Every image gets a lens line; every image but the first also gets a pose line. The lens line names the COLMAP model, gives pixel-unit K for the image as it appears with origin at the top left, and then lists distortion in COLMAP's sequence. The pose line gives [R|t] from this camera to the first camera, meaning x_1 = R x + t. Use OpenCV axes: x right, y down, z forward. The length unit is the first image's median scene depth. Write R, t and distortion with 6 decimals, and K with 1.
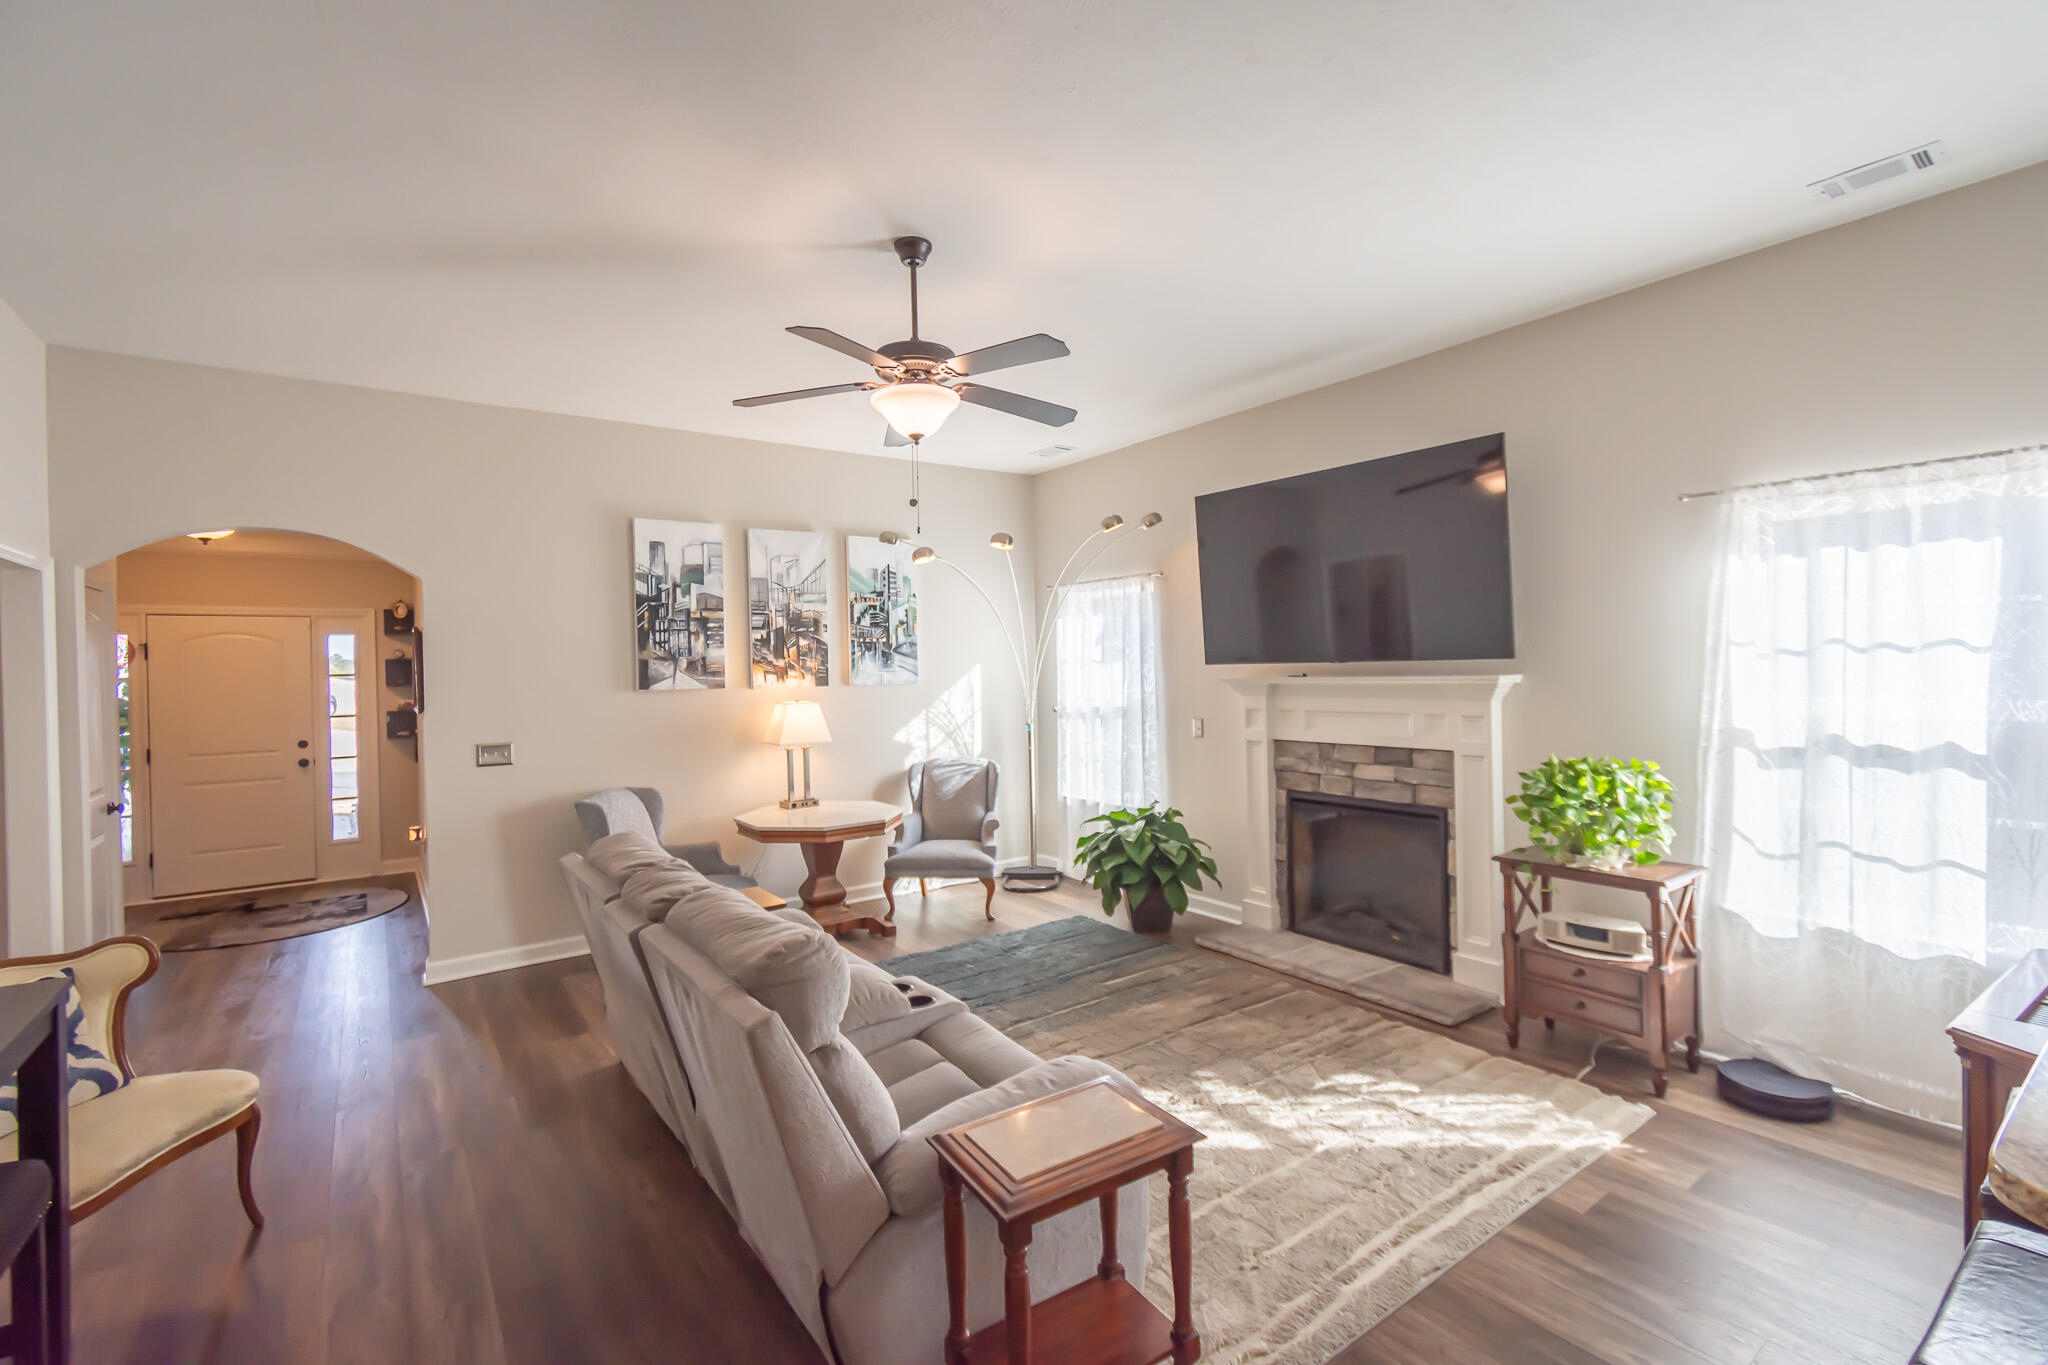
lens RADIAL K [[897.2, 0, 1025.2], [0, 897.2, 667.4], [0, 0, 1]] dist [0.002107, -0.000585]
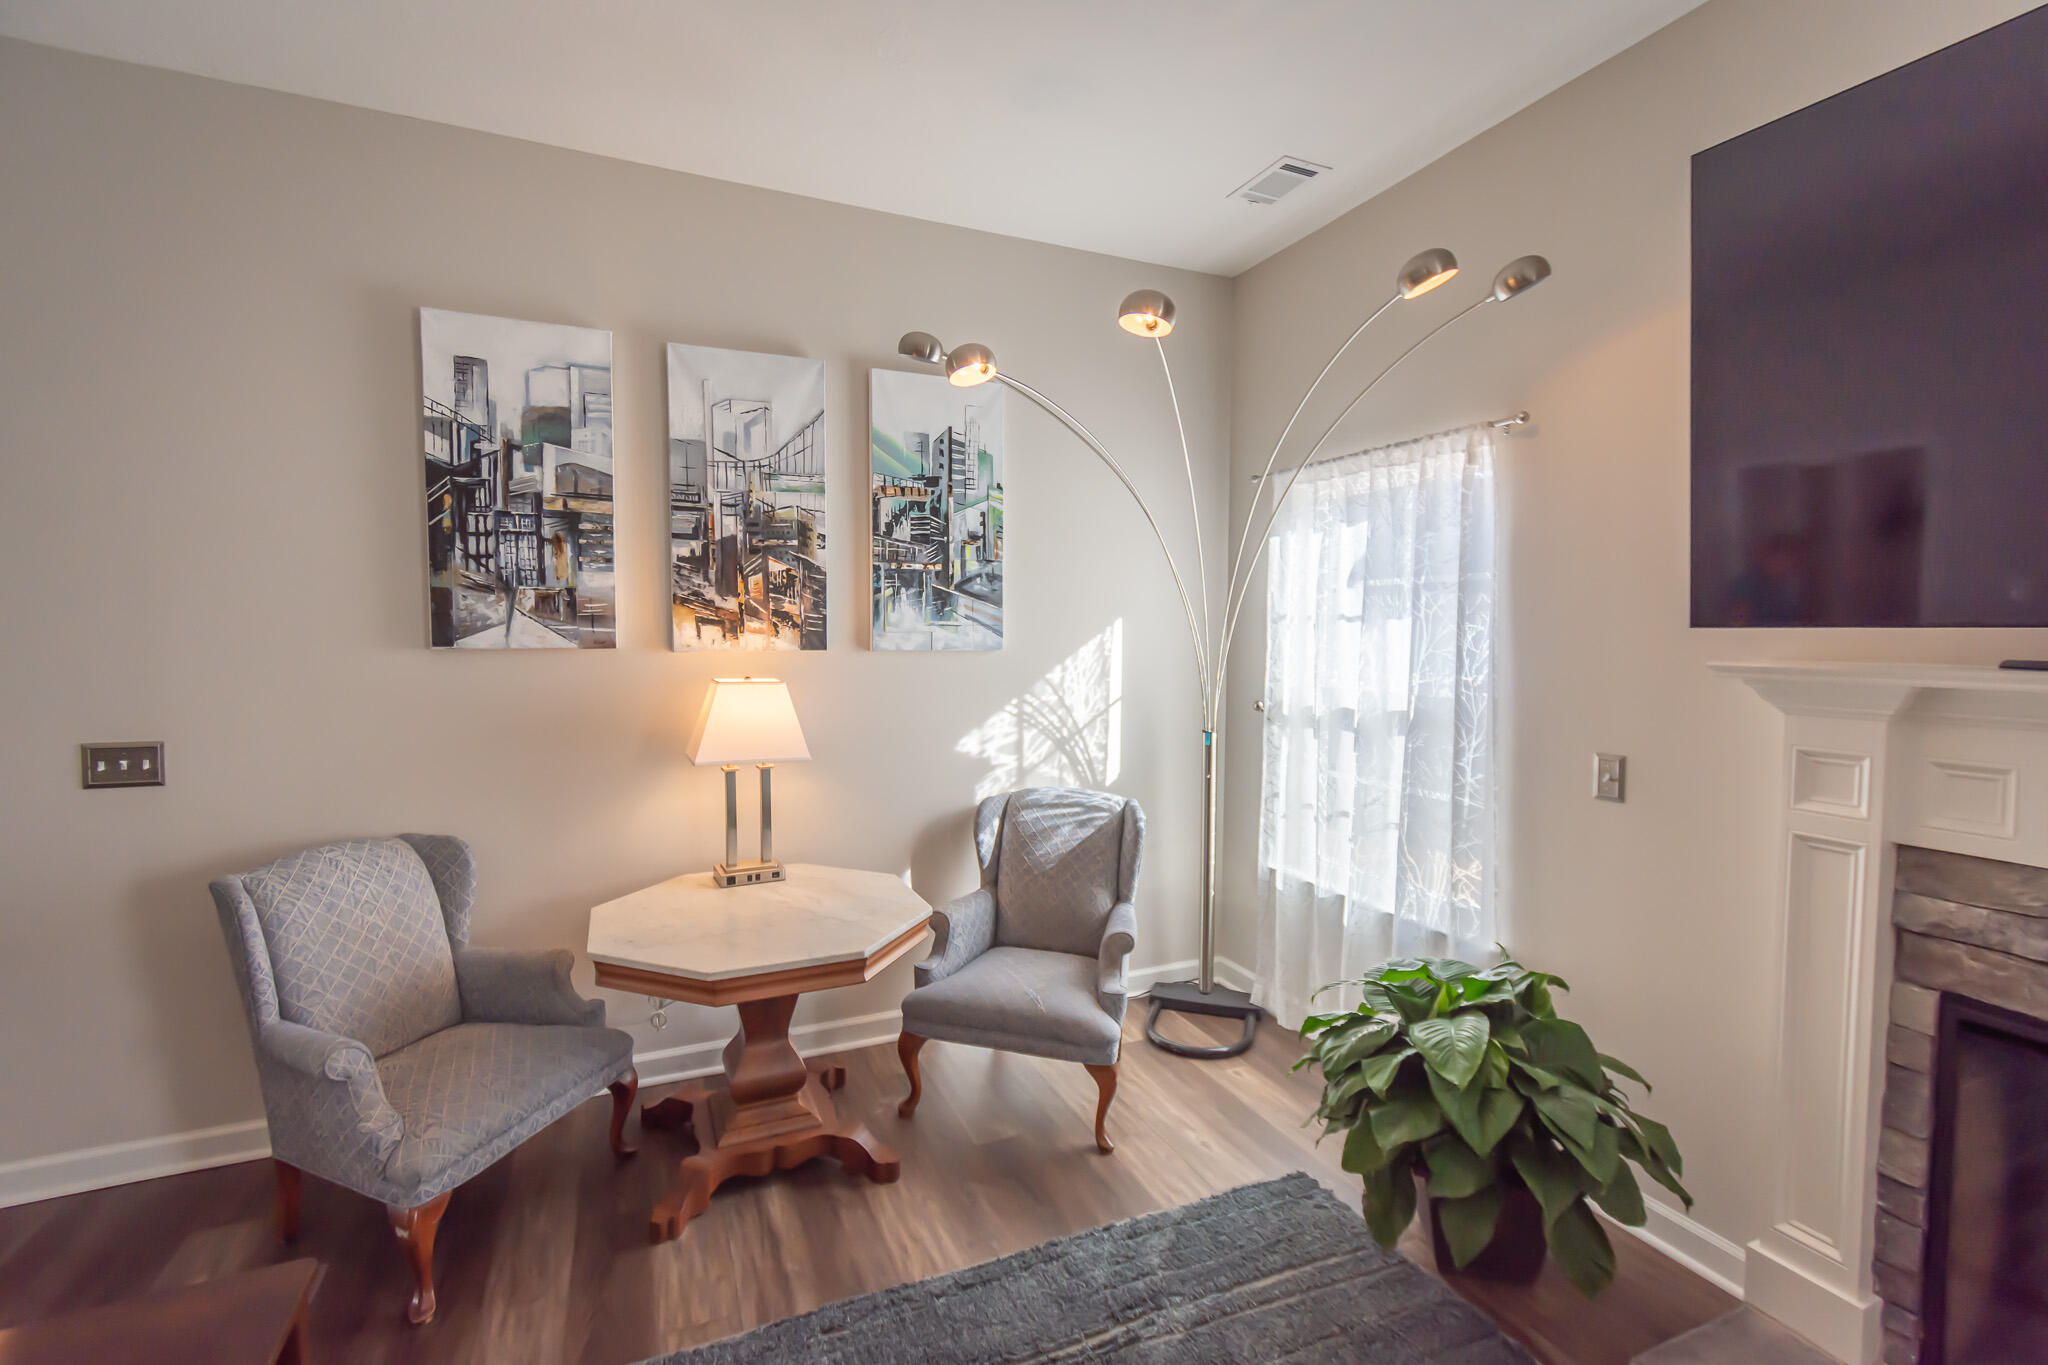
lens RADIAL K [[897.2, 0, 1025.2], [0, 897.2, 667.4], [0, 0, 1]] dist [0.002107, -0.000585]
pose [[0.976224, 0.036990, -0.213586, 0.012165], [-0.027925, 0.998583, 0.045308, 0.003596], [0.214959, -0.038267, 0.975873, 0.522923]]
